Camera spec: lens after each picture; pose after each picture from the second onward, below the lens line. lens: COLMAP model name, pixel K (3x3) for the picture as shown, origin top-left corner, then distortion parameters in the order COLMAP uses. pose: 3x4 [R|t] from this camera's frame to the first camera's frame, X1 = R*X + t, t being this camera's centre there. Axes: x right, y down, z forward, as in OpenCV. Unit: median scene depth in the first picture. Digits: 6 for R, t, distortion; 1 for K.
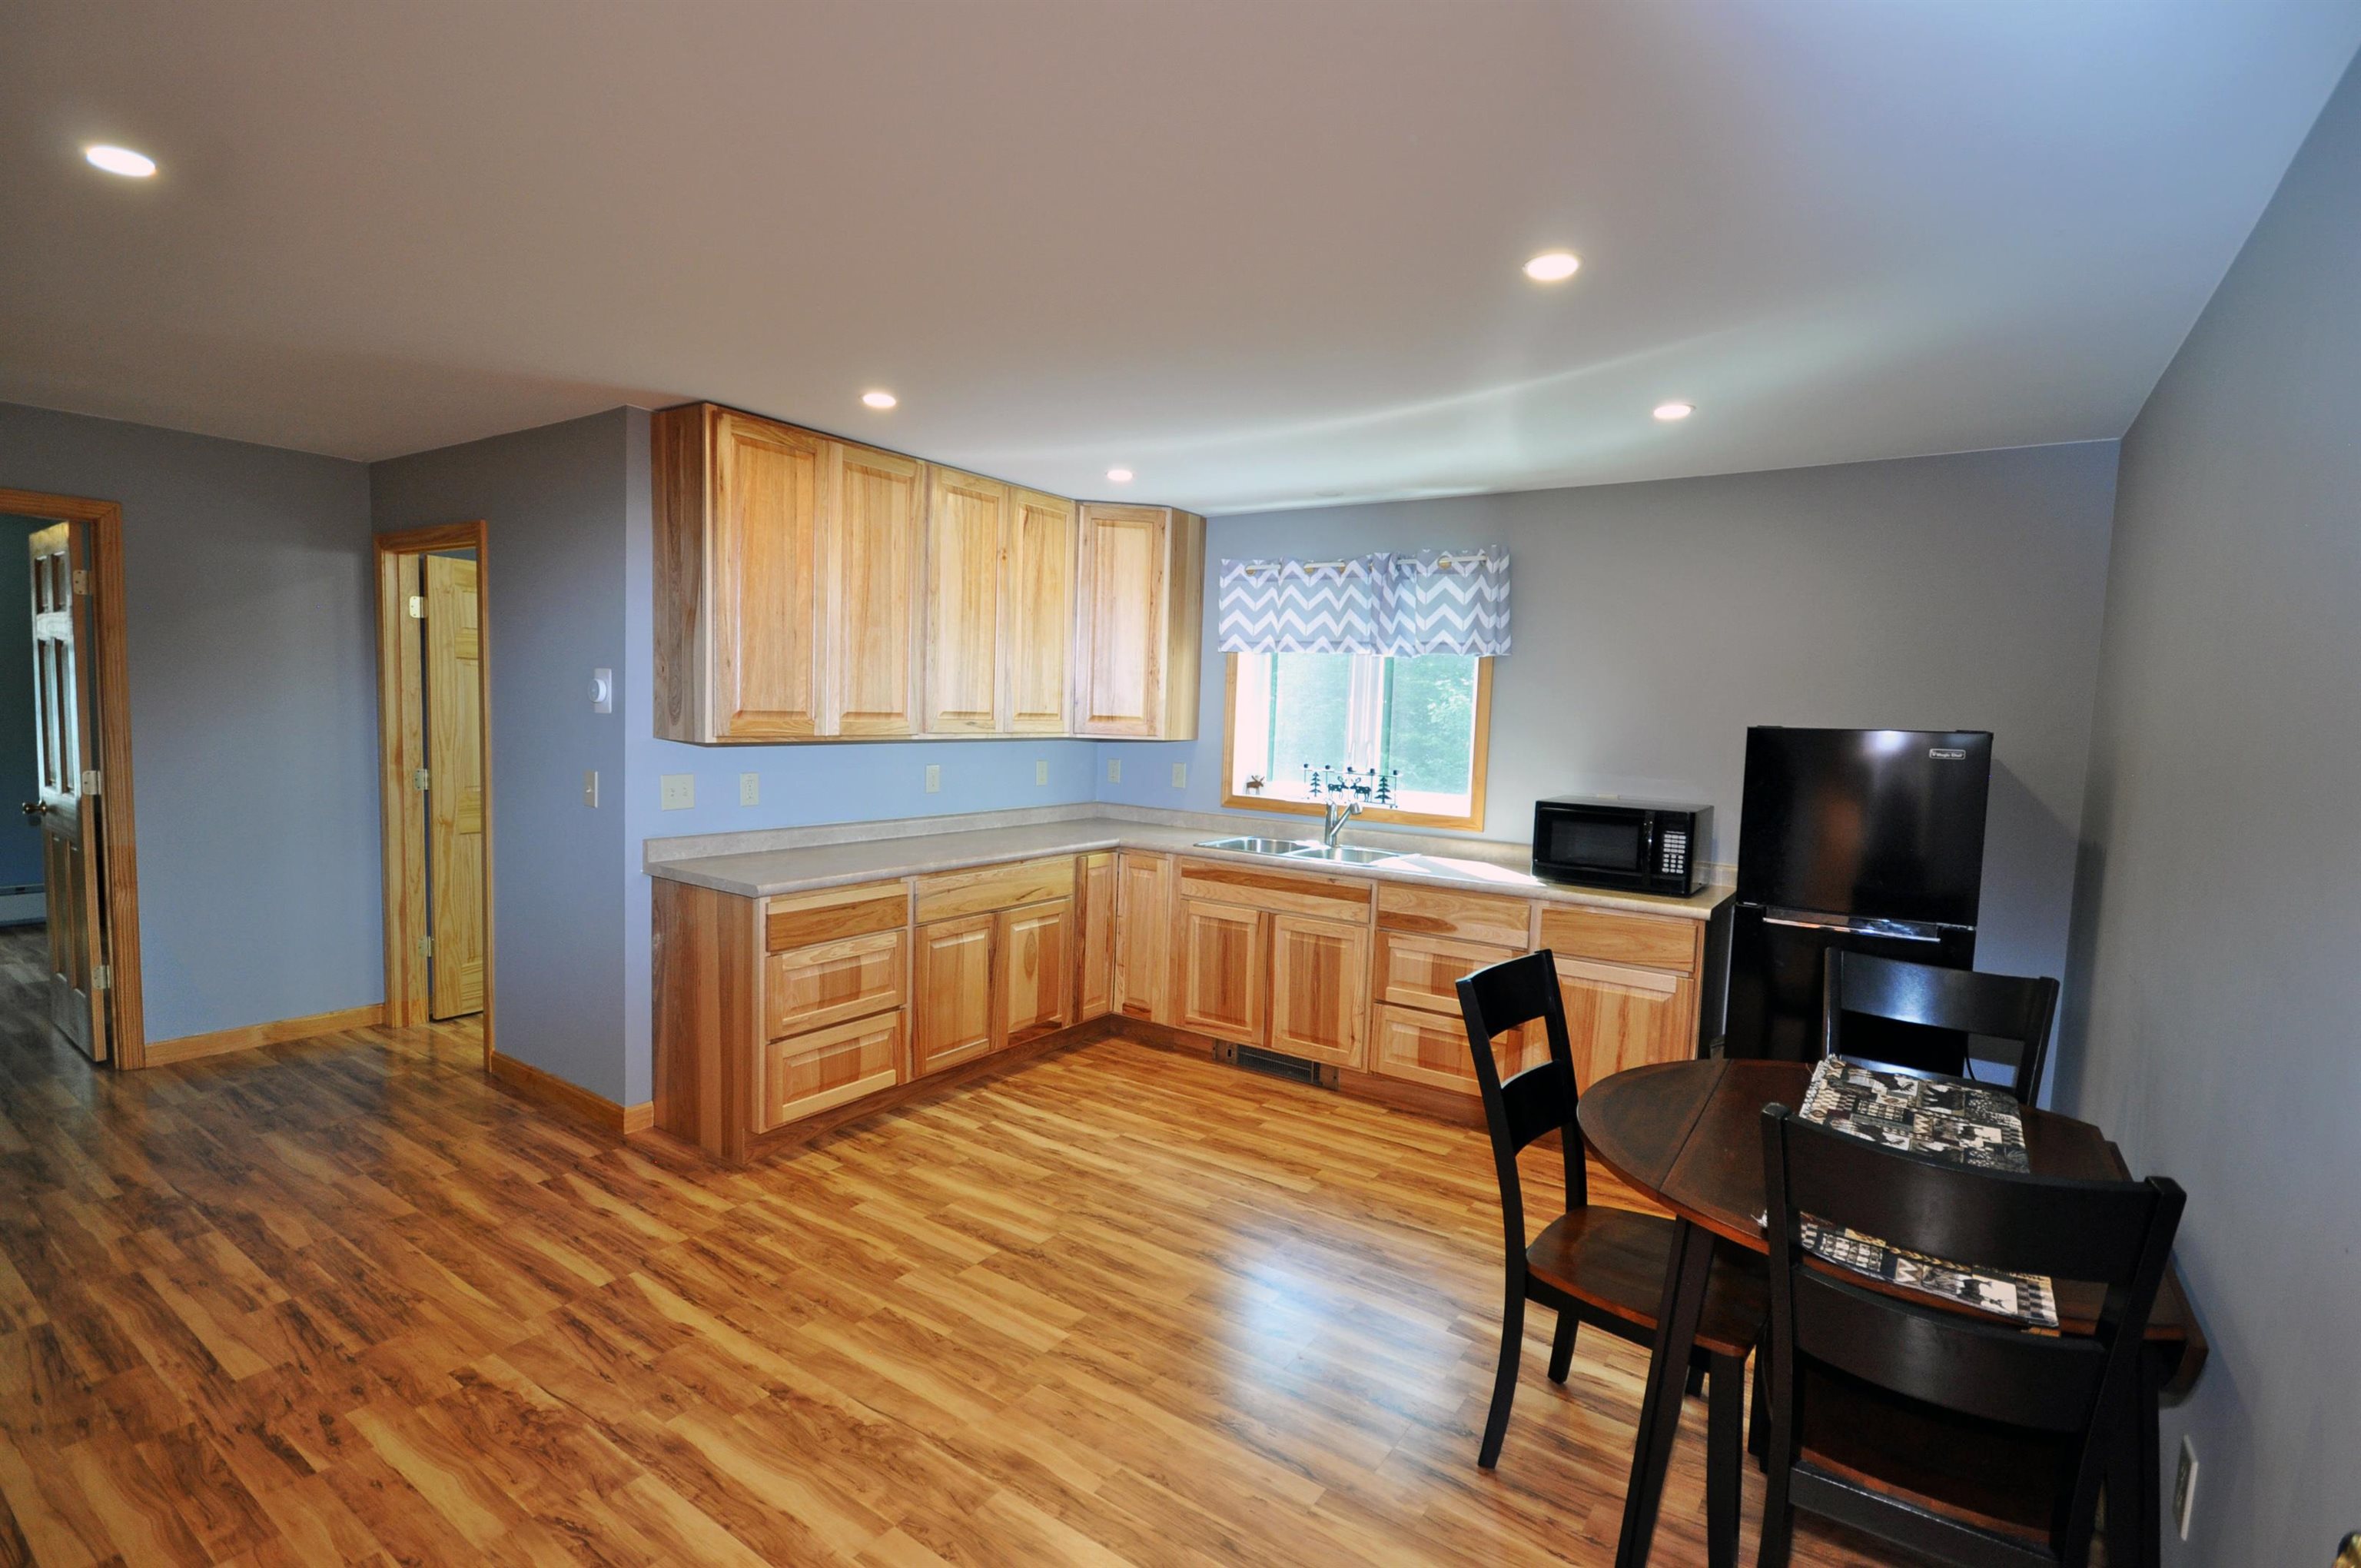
lens RADIAL K [[1073.0, 0, 1128.5], [0, 1073.0, 778.9], [0, 0, 1]] dist [-0.002163, -0.000476]
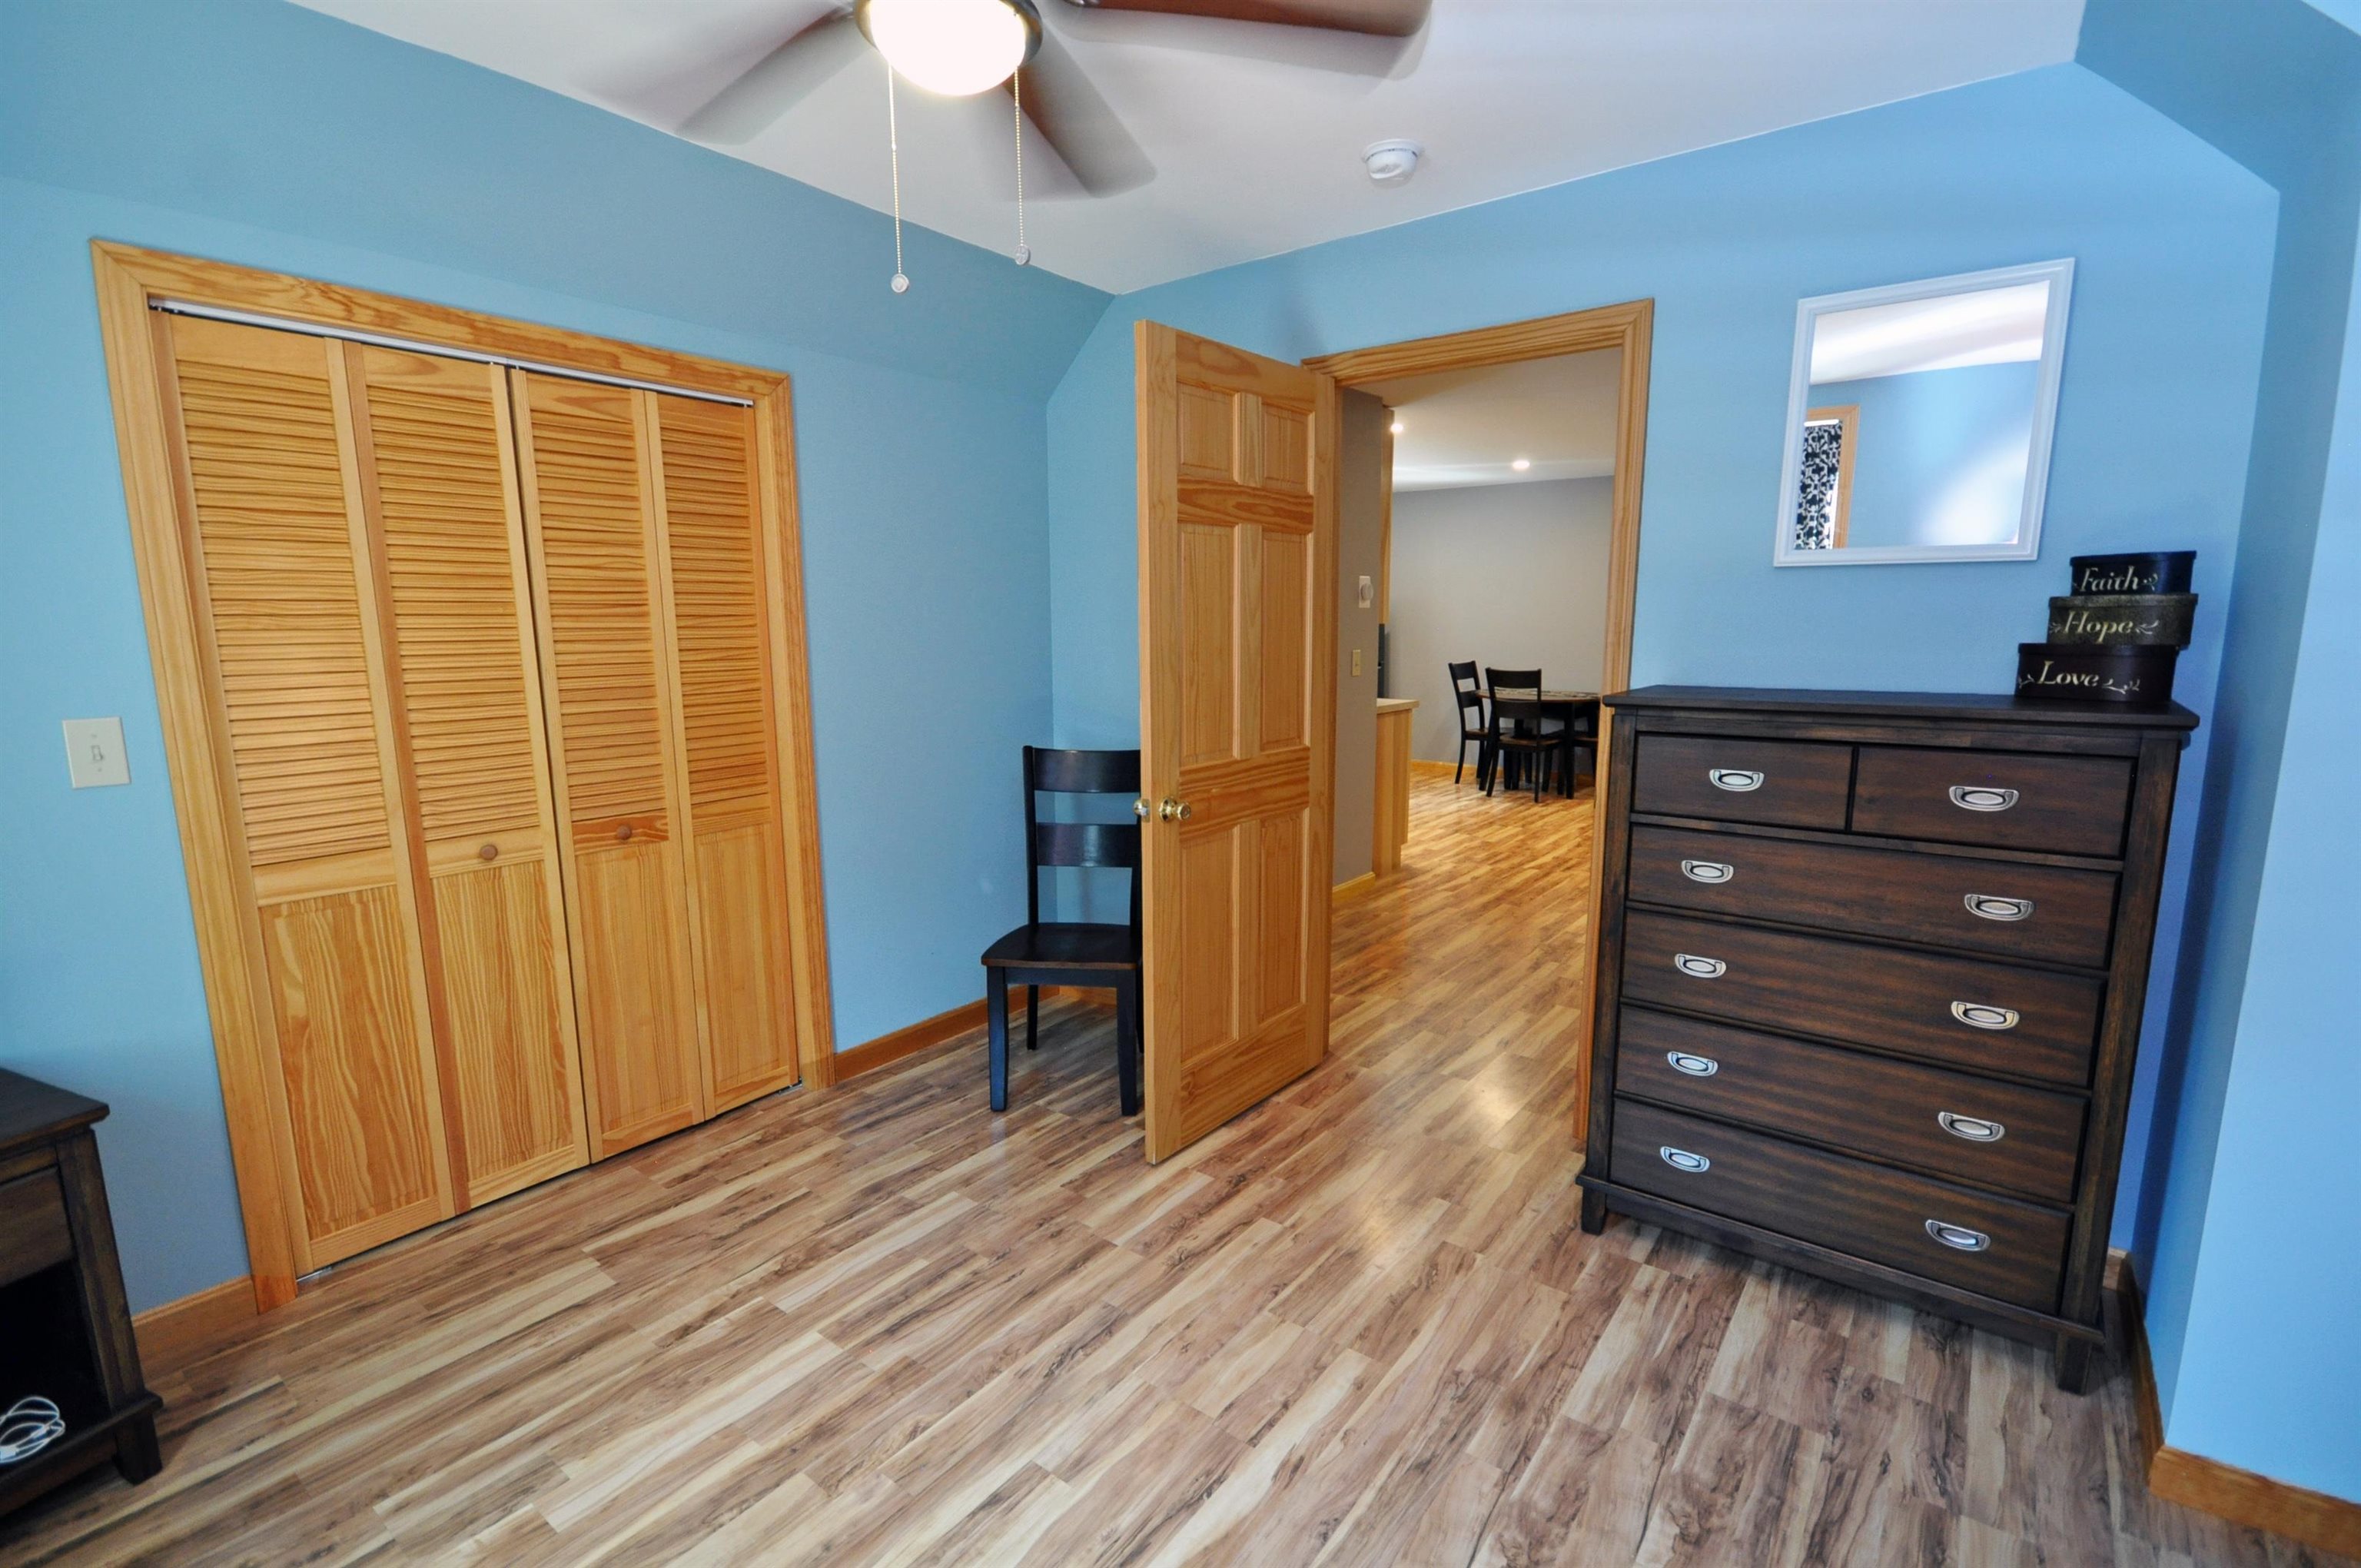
lens RADIAL K [[1073.0, 0, 1187.1], [0, 1073.0, 837.1], [0, 0, 1]] dist [-0.002163, -0.000476]
pose [[0.038096, -0.237314, 0.970686, -2.572649], [0.078703, 0.969086, 0.233834, -0.150530], [-0.996170, 0.067488, 0.055596, 1.561843]]
